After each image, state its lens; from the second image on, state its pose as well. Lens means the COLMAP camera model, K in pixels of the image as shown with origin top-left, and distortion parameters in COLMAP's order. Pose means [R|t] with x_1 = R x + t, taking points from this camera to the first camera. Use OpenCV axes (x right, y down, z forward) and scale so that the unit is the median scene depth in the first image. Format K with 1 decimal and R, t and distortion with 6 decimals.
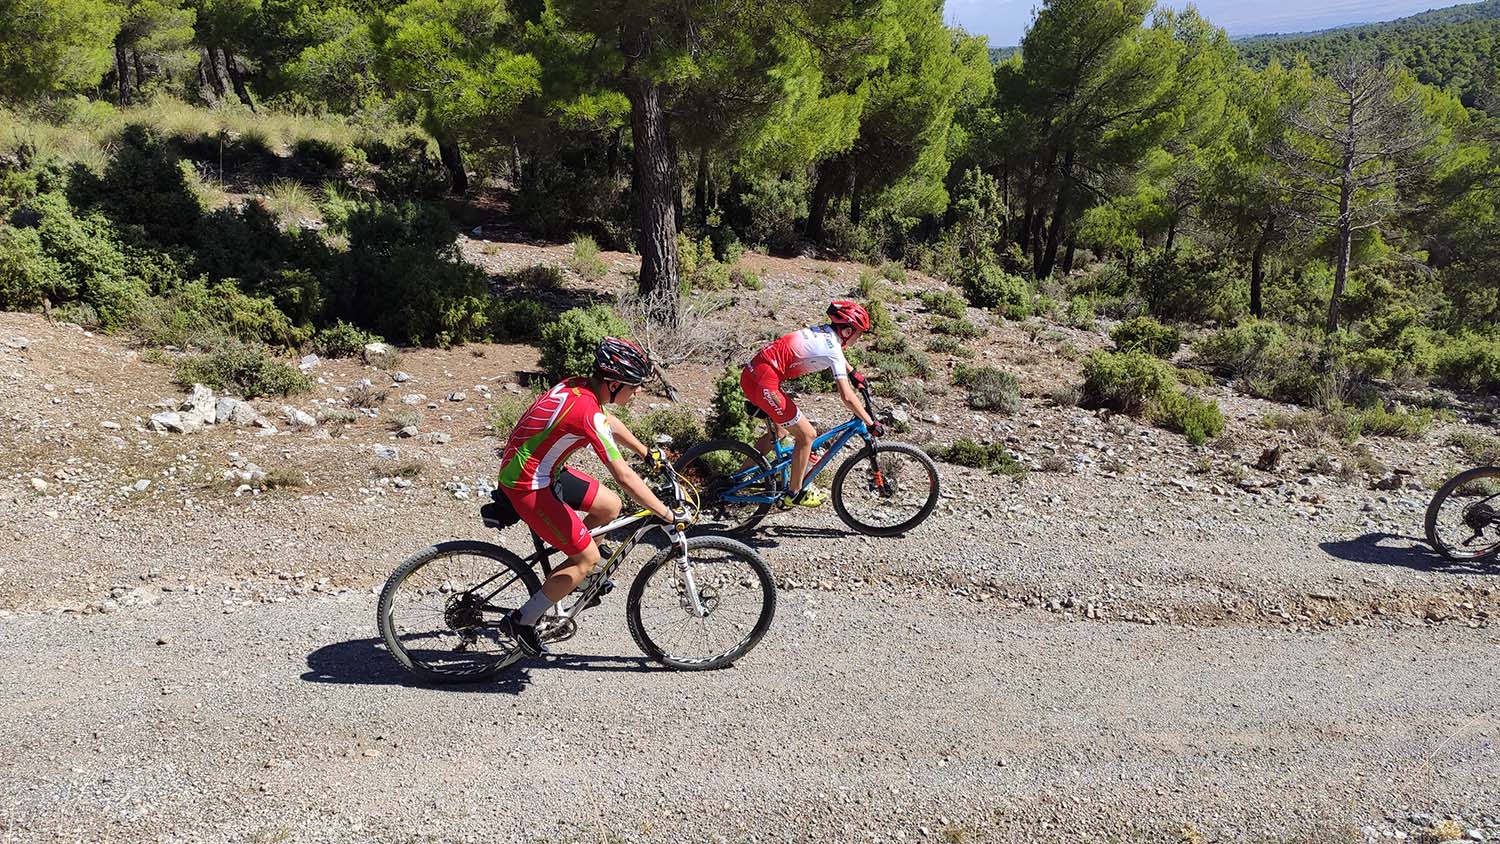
lens RADIAL K [[1122.9, 0, 758.6], [0, 1122.9, 428.3], [0, 0, 1]] dist [0.092971, -0.142095]
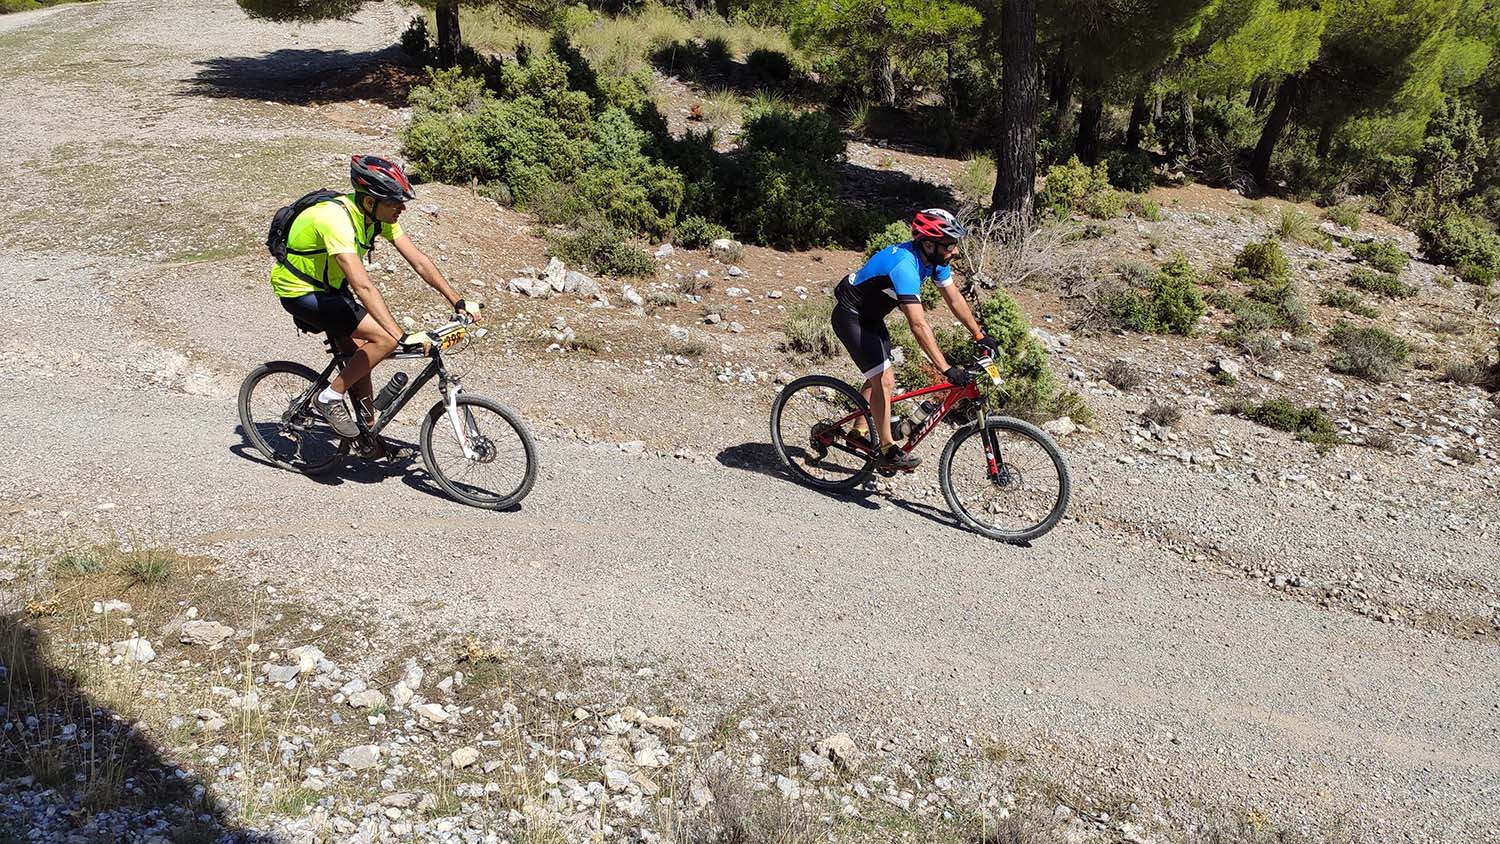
lens RADIAL K [[1122.9, 0, 756.4], [0, 1122.9, 423.8], [0, 0, 1]] dist [0.092971, -0.142095]
pose [[0.916825, 0.150380, -0.369888, 0.130965], [-0.125849, 0.987983, 0.089735, 0.000140], [0.378937, -0.035722, 0.924733, -0.006981]]
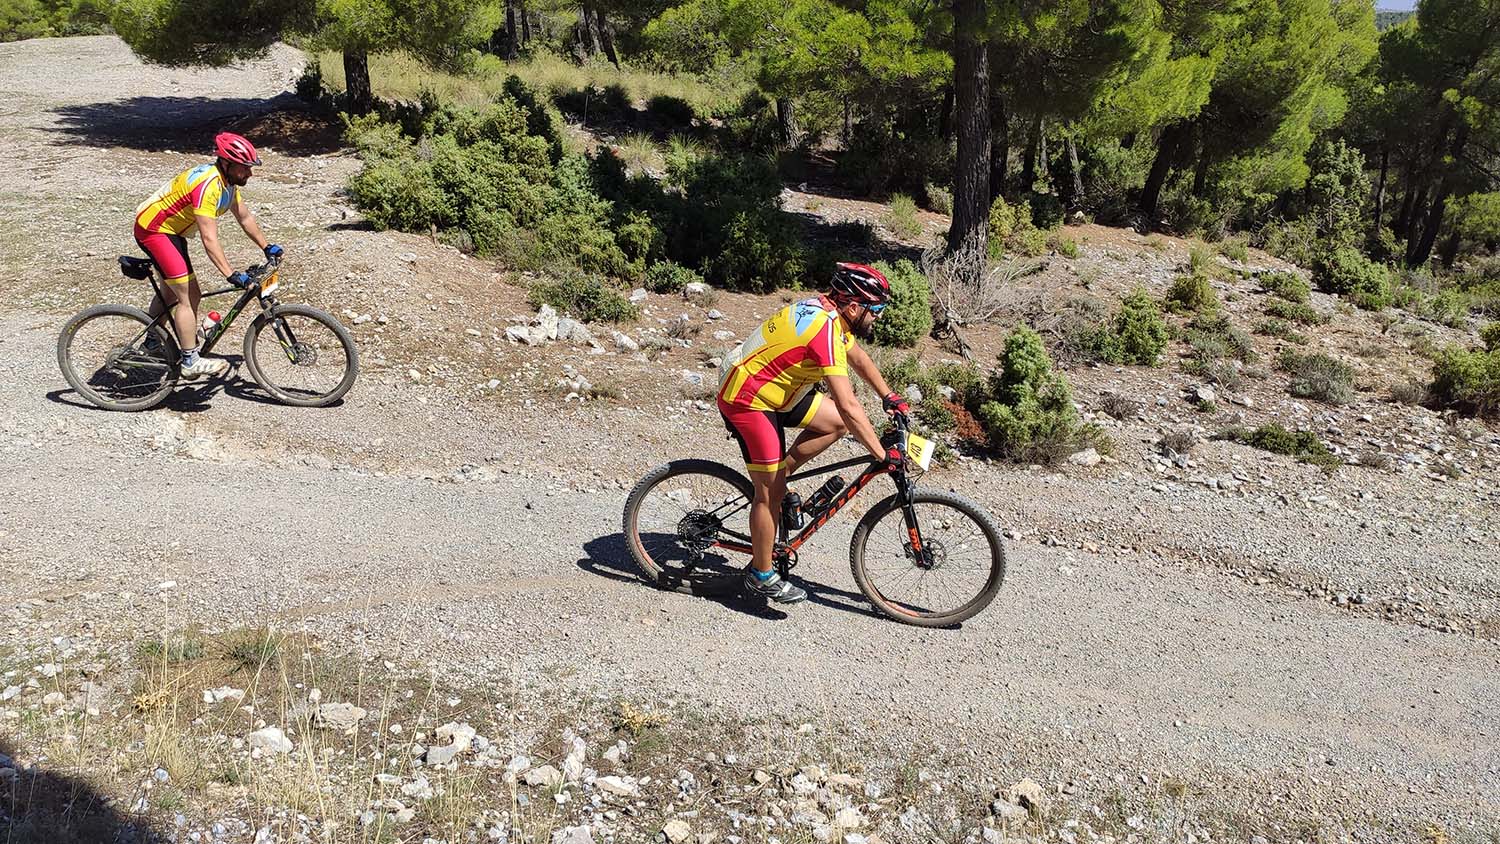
lens RADIAL K [[1122.9, 0, 755.8], [0, 1122.9, 432.9], [0, 0, 1]] dist [0.092971, -0.142095]
pose [[0.957974, 0.104514, -0.267137, 0.022185], [-0.095554, 0.994344, 0.046362, 0.013763], [0.270472, -0.018888, 0.962543, -0.030209]]
